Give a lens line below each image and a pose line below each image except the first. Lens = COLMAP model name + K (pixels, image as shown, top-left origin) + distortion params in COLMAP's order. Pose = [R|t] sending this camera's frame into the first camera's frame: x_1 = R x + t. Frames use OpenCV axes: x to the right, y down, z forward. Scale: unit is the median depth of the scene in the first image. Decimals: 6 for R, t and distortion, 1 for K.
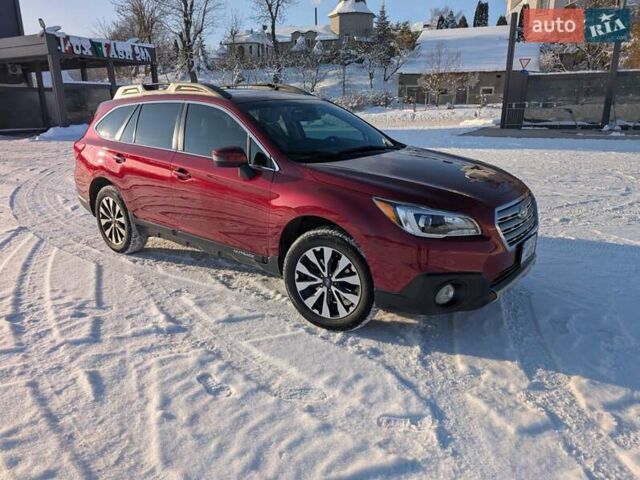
lens RADIAL K [[447.2, 0, 319.7], [0, 447.2, 238.9], [0, 0, 1]] dist [0.017378, -0.012016]
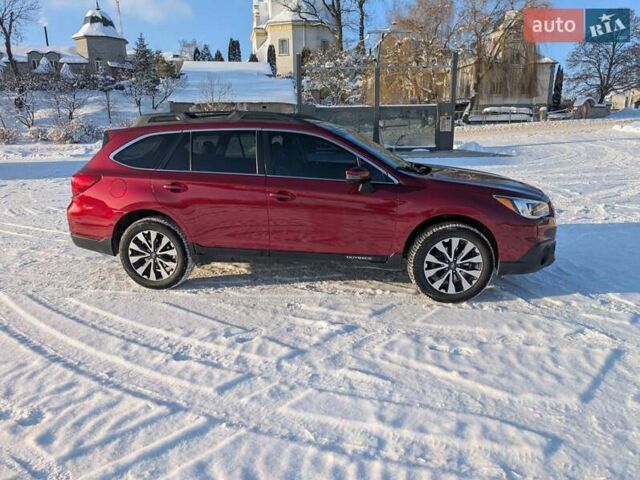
lens RADIAL K [[447.2, 0, 315.3], [0, 447.2, 238.6], [0, 0, 1]] dist [0.017378, -0.012016]
pose [[0.872875, -0.116834, 0.473751, -0.770857], [0.144616, 0.989232, -0.022494, -0.007159], [-0.466021, 0.088146, 0.880372, 0.026890]]
